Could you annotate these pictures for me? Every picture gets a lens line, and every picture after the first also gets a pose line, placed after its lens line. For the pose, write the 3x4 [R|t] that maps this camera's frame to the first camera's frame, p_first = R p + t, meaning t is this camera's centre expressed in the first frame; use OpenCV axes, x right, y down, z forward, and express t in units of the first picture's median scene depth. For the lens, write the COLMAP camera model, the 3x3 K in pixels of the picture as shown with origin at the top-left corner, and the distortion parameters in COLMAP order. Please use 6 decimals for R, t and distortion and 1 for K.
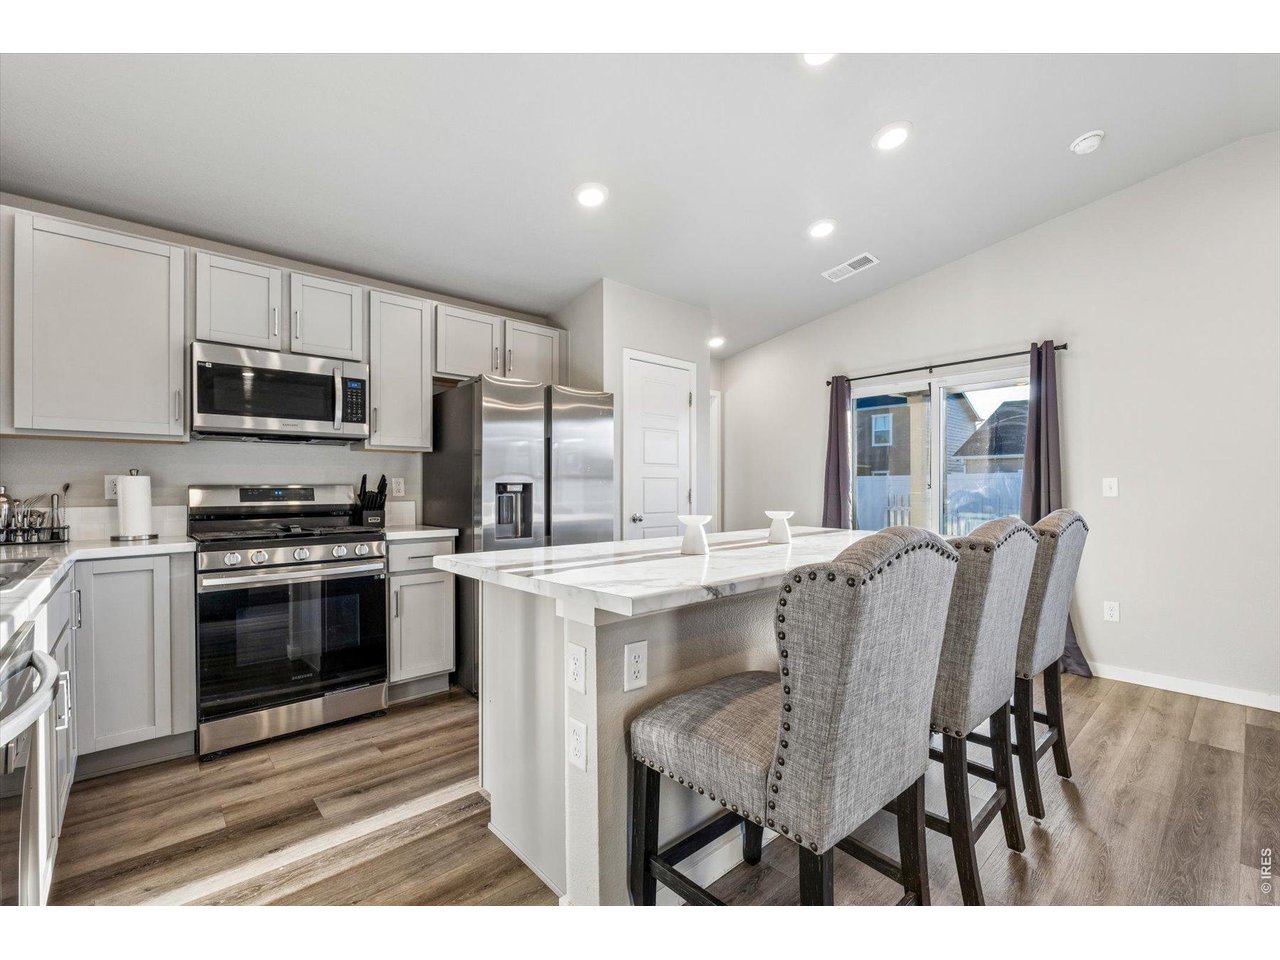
lens RADIAL K [[565.4, 0, 652.8], [0, 565.4, 483.6], [0, 0, 1]] dist [-0.000728, -0.000156]
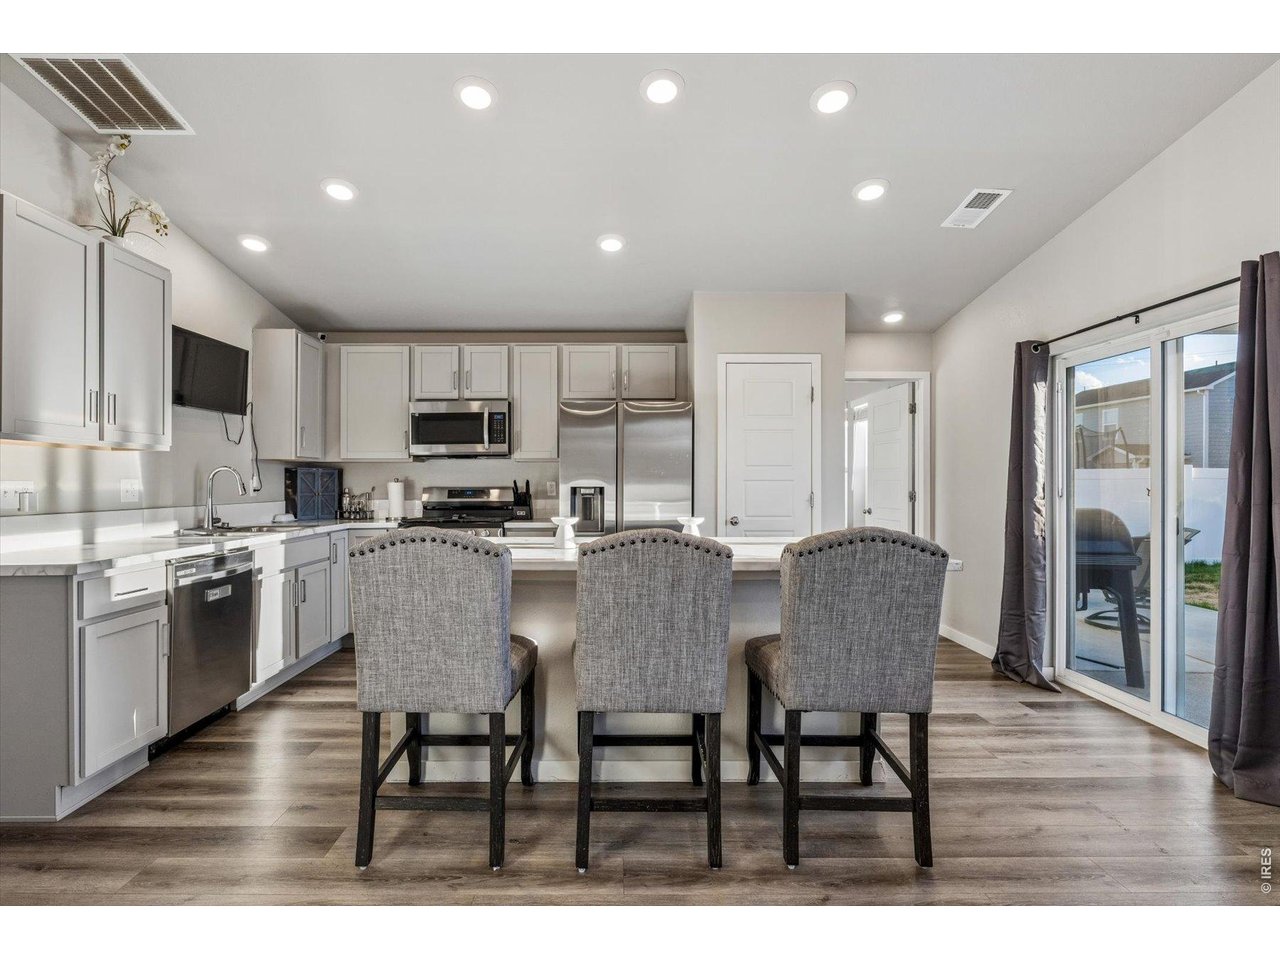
lens RADIAL K [[621.7, 0, 623.6], [0, 621.7, 484.1], [0, 0, 1]] dist [-0.007237, -0.000360]
pose [[0.742307, 0.002822, -0.670053, 0.728896], [0.005564, 0.999931, 0.010375, -0.020876], [0.670036, -0.011430, 0.742240, 0.055108]]
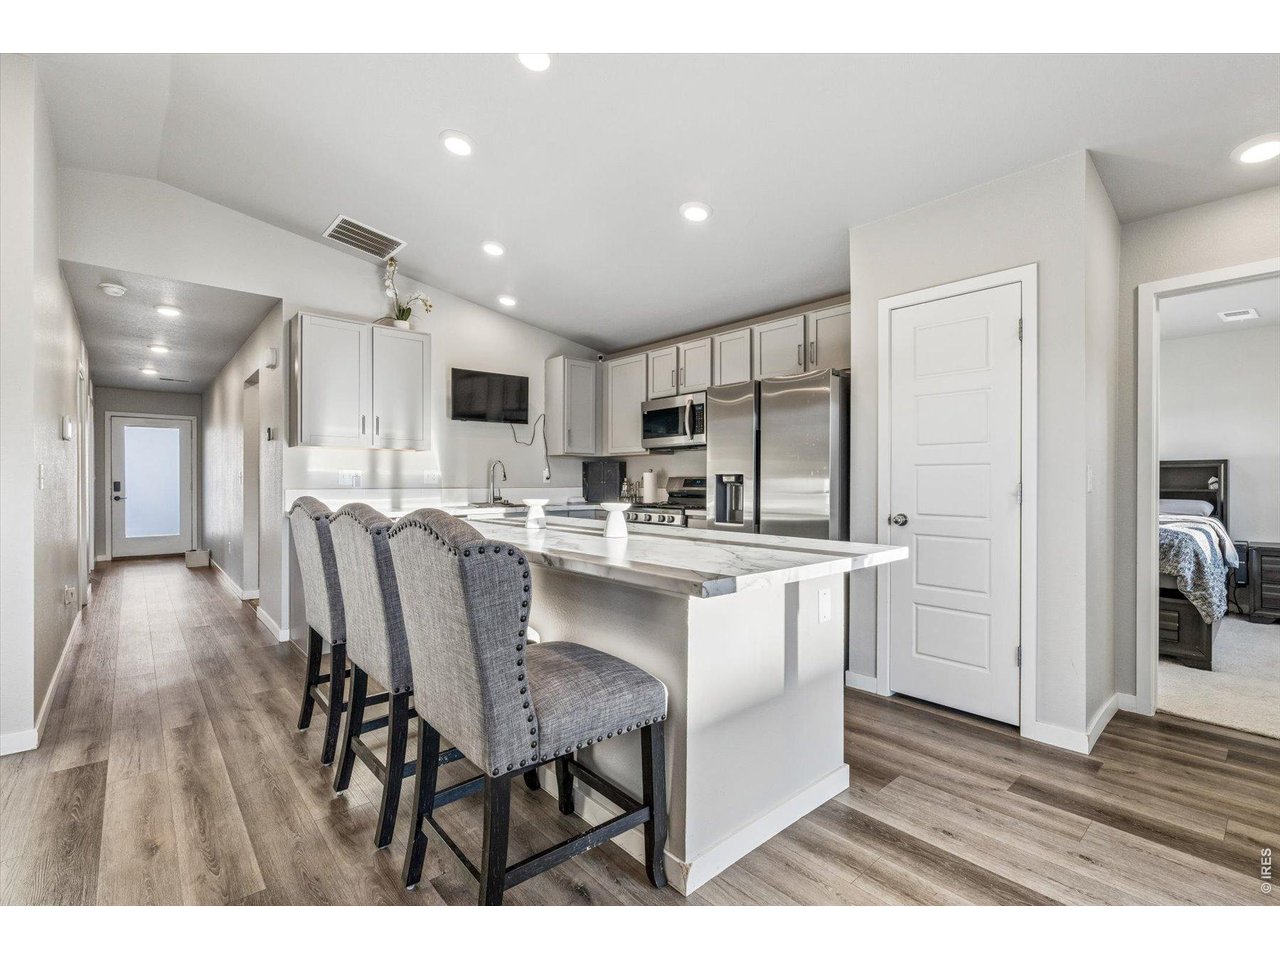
lens RADIAL K [[582.5, 0, 644.2], [0, 582.5, 481.8], [0, 0, 1]] dist [0.000885, 0.000207]
pose [[-0.015826, 0.005278, -0.999861, 0.962075], [0.007790, 0.999956, 0.005156, 0.006495], [0.999844, -0.007707, -0.015866, 0.863360]]
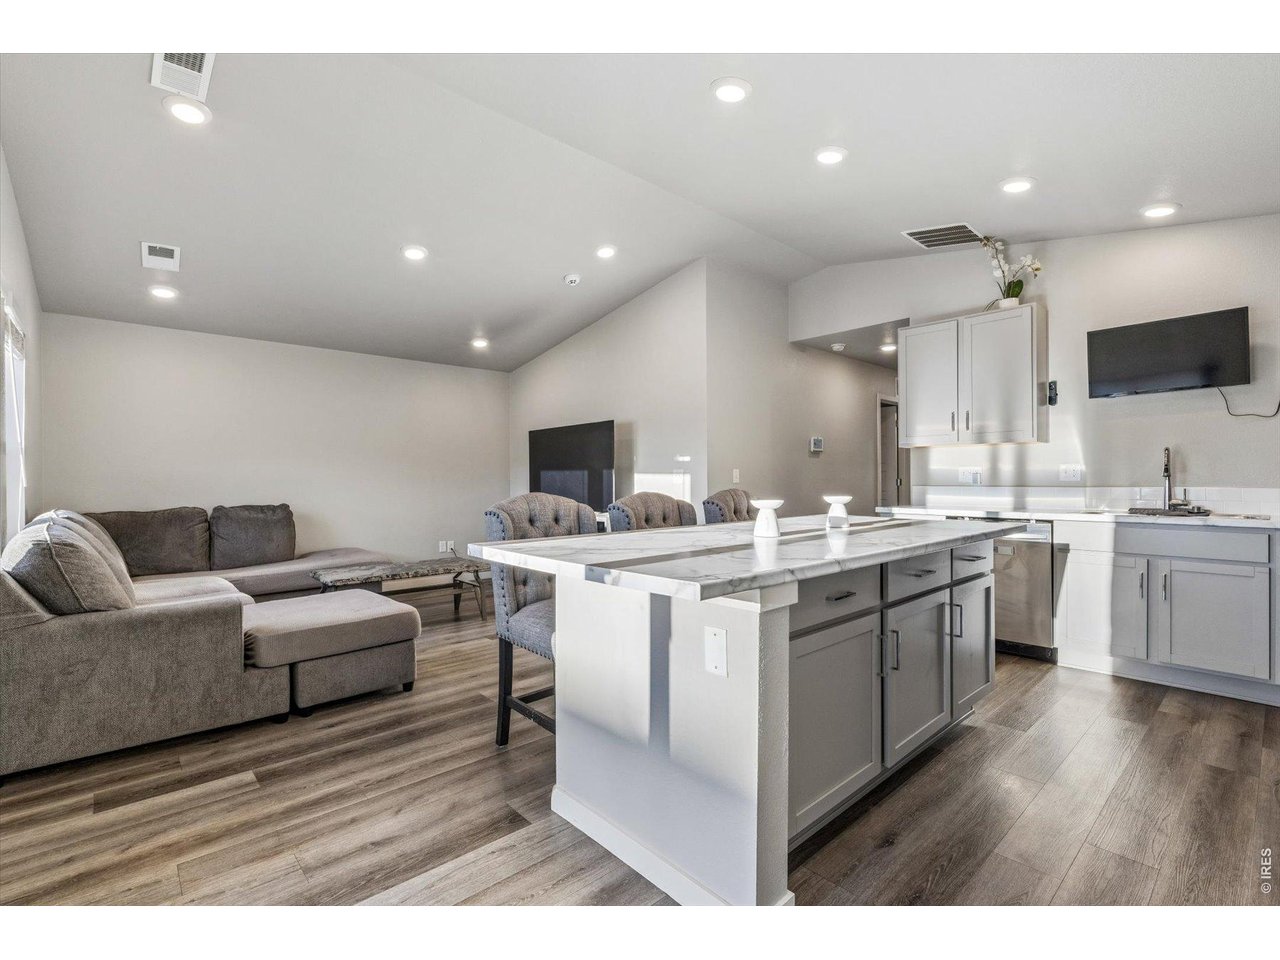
lens RADIAL K [[596.0, 0, 645.2], [0, 596.0, 479.9], [0, 0, 1]] dist [0.000258, 0.000615]
pose [[-0.999986, 0.004224, 0.003159, 0.330022], [0.004194, 0.999946, -0.009500, 0.021112], [-0.003199, -0.009487, -0.999950, 1.558815]]
